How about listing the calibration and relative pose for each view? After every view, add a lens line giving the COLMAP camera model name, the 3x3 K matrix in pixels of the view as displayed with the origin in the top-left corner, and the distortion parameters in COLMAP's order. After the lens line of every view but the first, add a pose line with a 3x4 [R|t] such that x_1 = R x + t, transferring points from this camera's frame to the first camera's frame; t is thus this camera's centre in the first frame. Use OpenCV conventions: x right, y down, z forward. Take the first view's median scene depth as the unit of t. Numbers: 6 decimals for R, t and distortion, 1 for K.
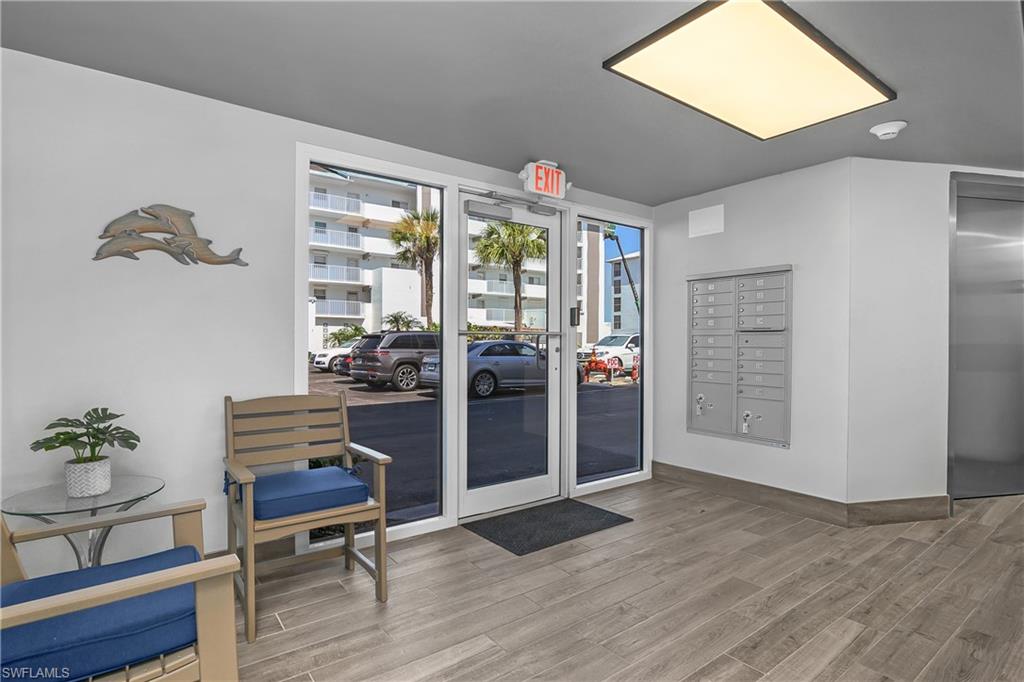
lens RADIAL K [[516.6, 0, 513.7], [0, 516.6, 348.5], [0, 0, 1]] dist [-0.005791, 0.001020]
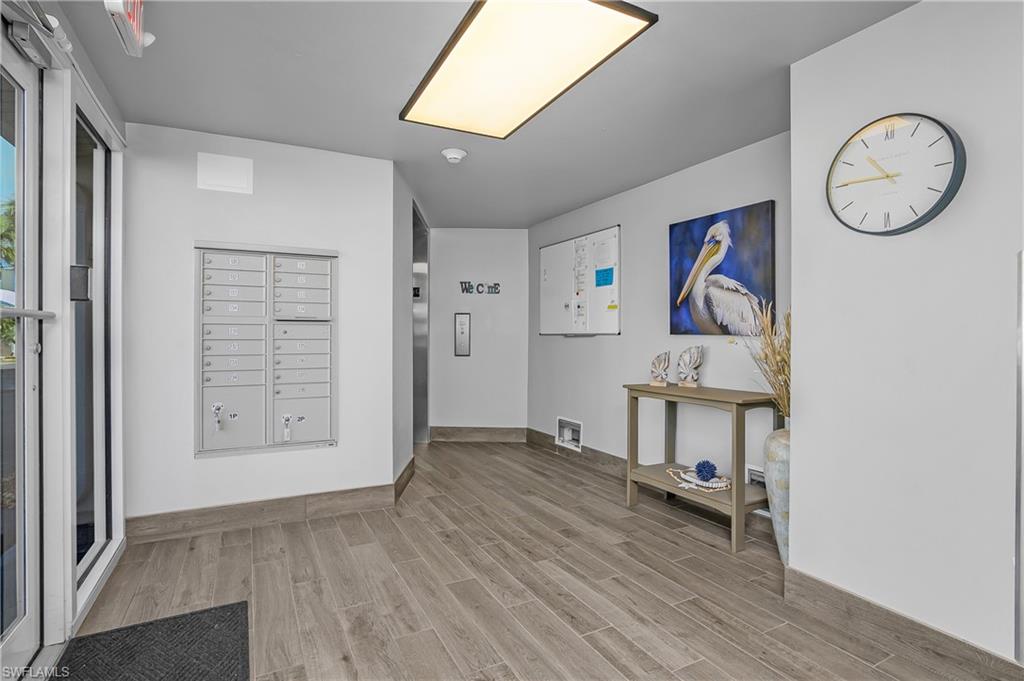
lens RADIAL K [[516.6, 0, 513.6], [0, 516.6, 333.2], [0, 0, 1]] dist [-0.005791, 0.001020]
pose [[0.168855, 0.002388, 0.985638, -0.384988], [0.009485, 0.999947, -0.004048, -0.006295], [-0.985595, 0.010032, 0.168823, 0.583066]]
